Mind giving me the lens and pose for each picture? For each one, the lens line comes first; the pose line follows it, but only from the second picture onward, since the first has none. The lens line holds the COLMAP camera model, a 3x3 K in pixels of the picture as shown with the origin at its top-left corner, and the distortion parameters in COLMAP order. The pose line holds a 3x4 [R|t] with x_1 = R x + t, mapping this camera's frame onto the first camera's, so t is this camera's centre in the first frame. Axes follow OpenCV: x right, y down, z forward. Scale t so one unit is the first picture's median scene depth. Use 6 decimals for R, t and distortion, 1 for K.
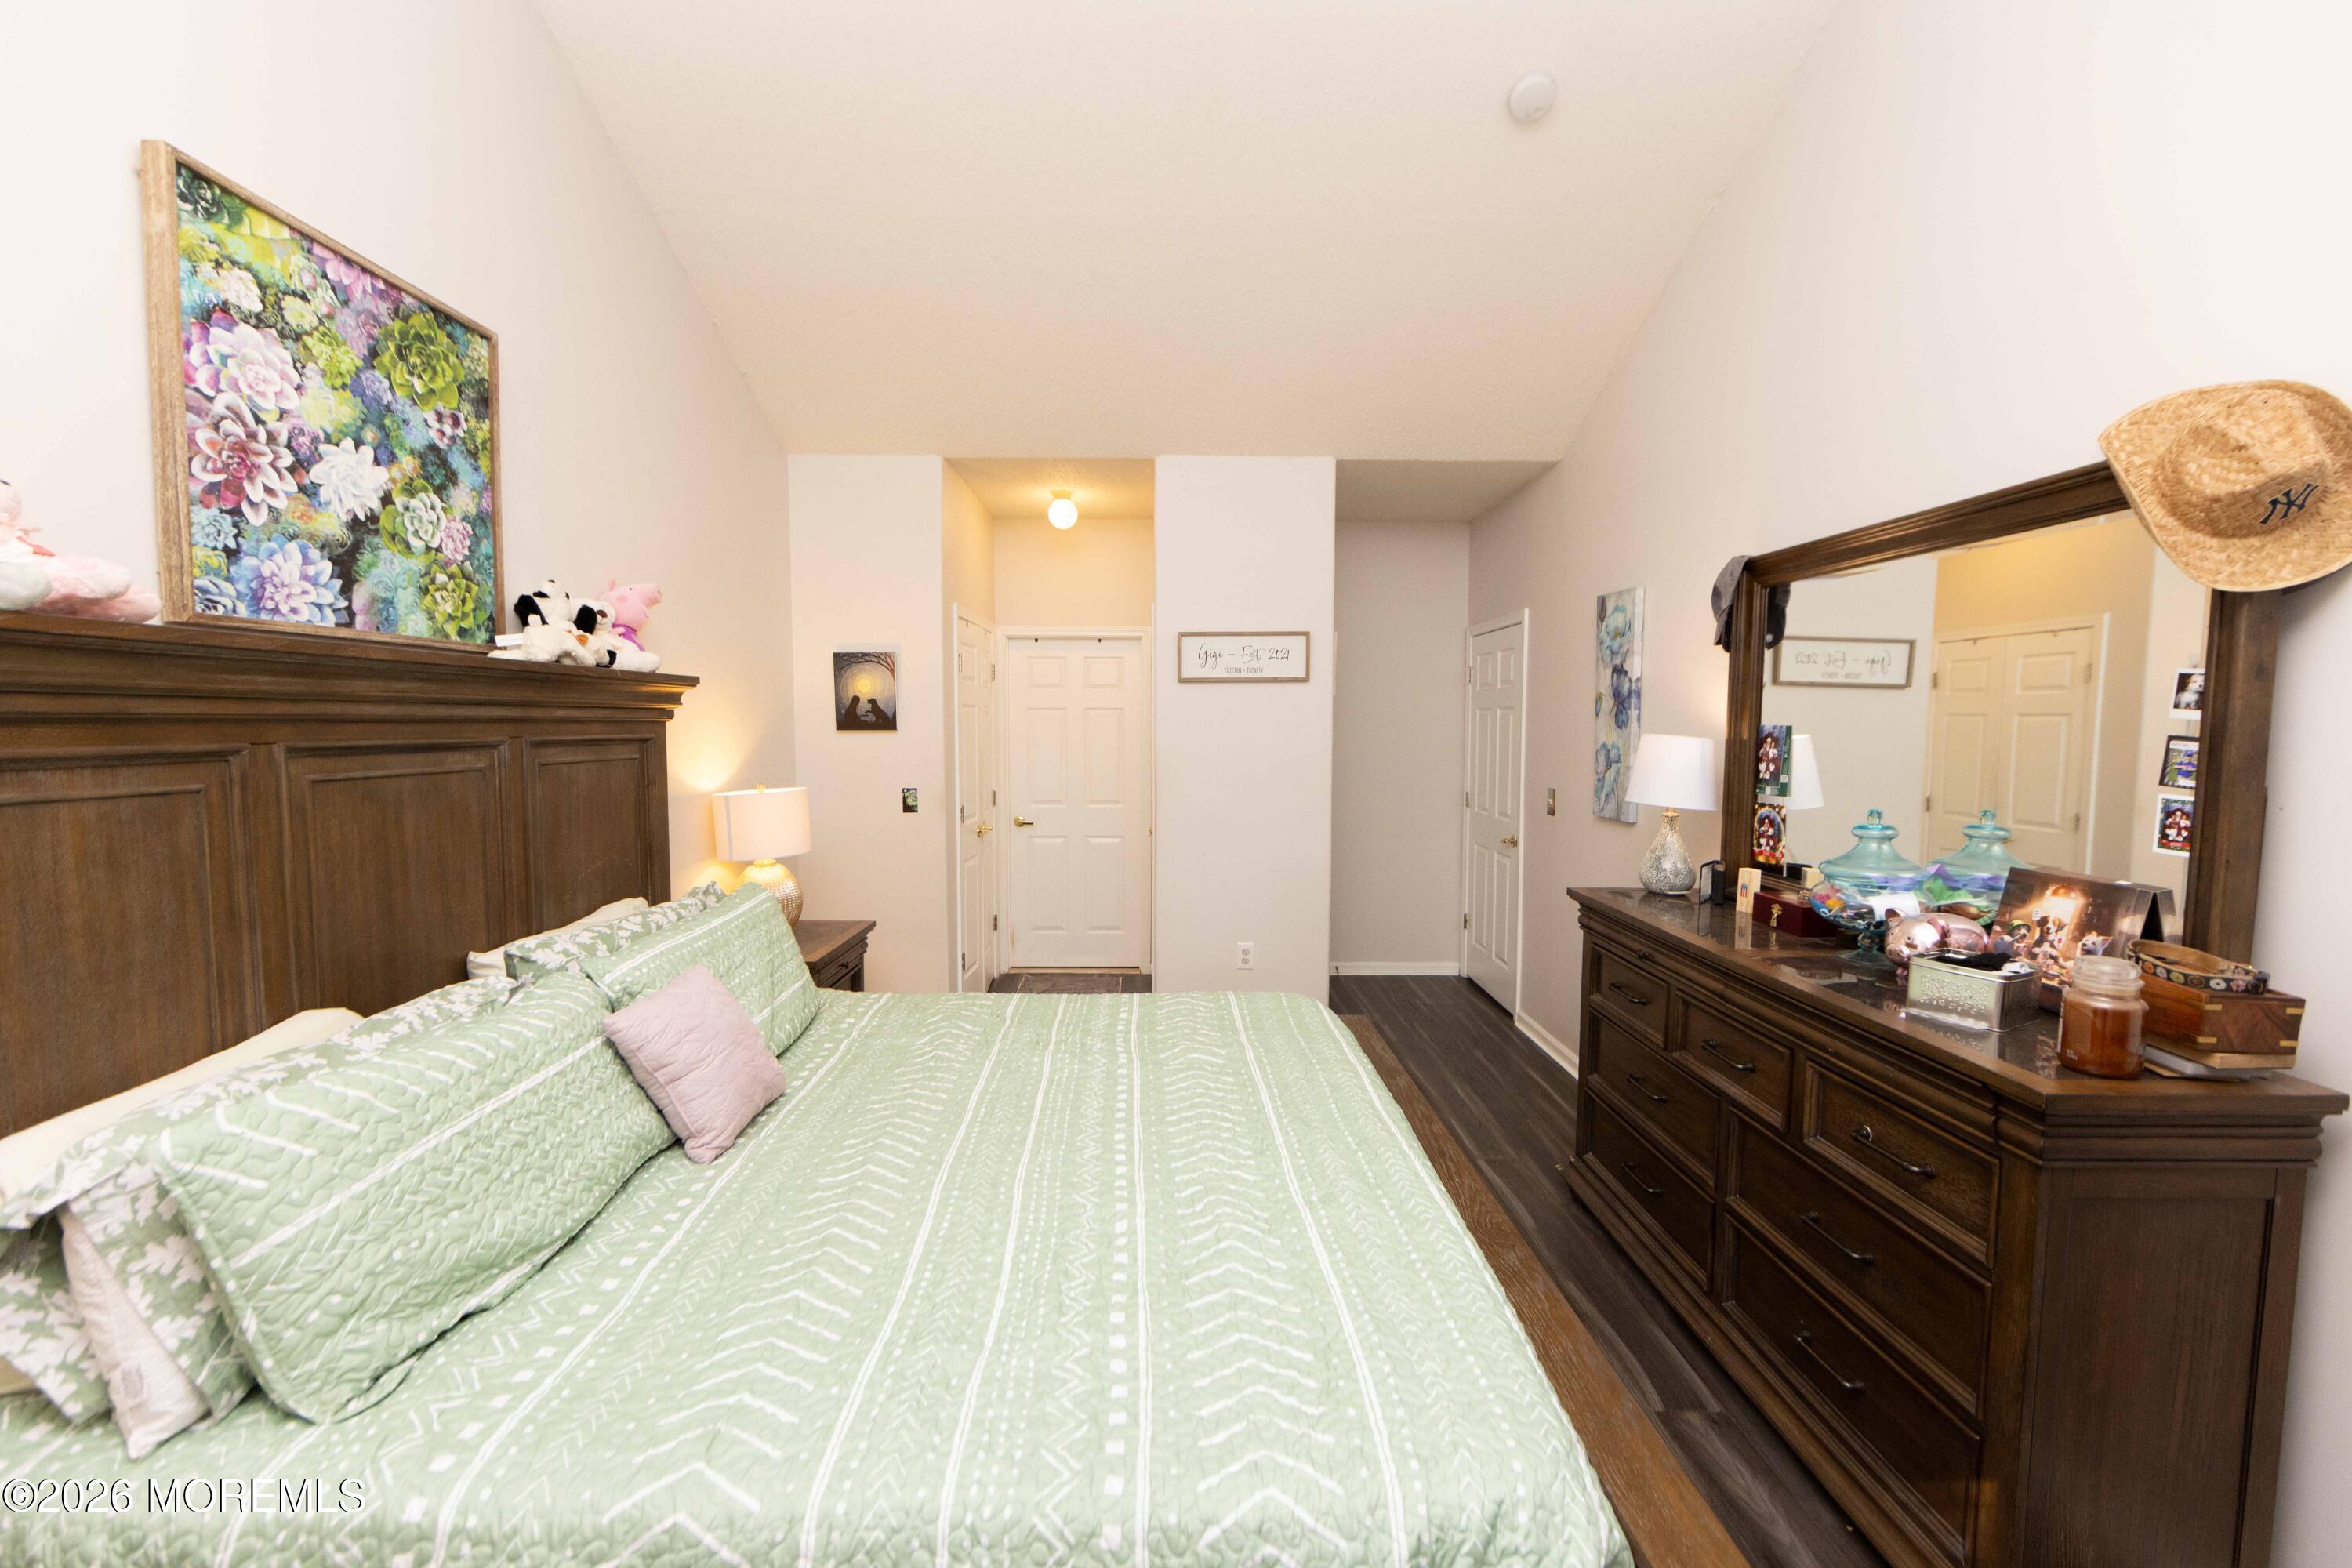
lens RADIAL K [[921.3, 0, 1174.4], [0, 921.3, 788.7], [0, 0, 1]] dist [-0.001465, -0.000170]
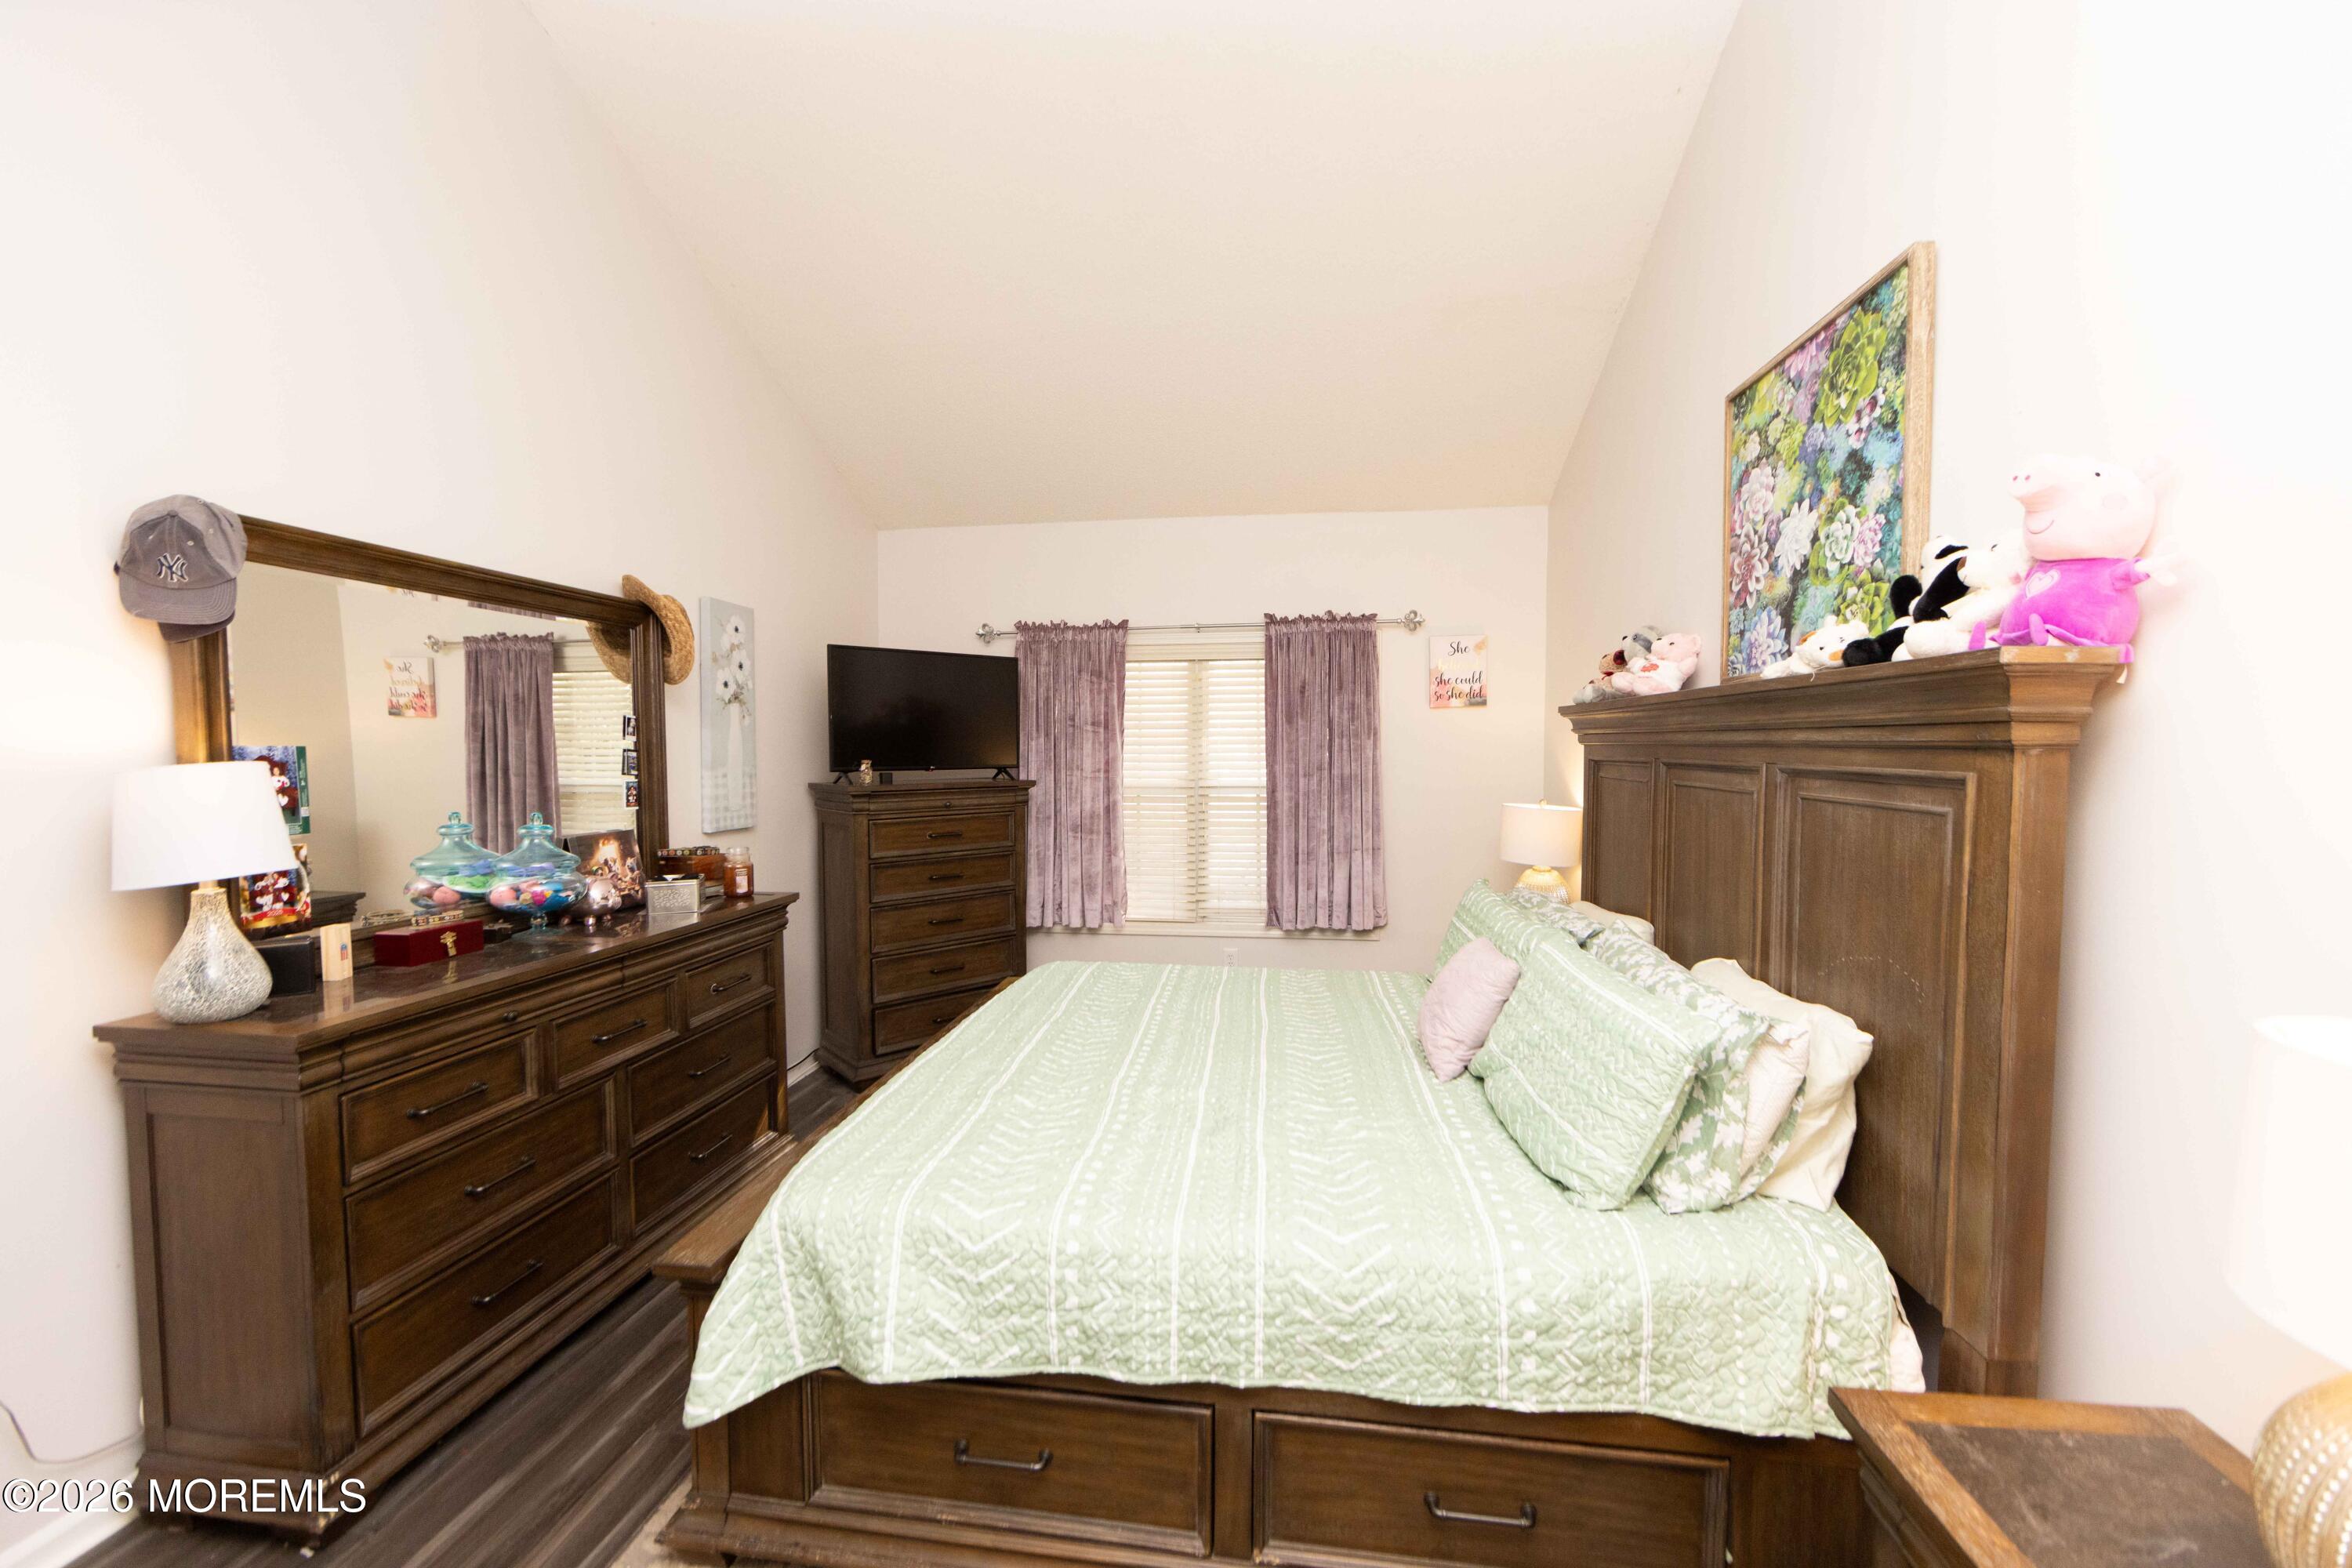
lens RADIAL K [[921.3, 0, 1174.4], [0, 921.3, 788.7], [0, 0, 1]] dist [-0.001465, -0.000170]
pose [[-0.988735, -0.010728, 0.149289, -0.257040], [0.007587, 0.992553, 0.121574, -0.146687], [-0.149481, 0.121337, -0.981291, 1.987567]]
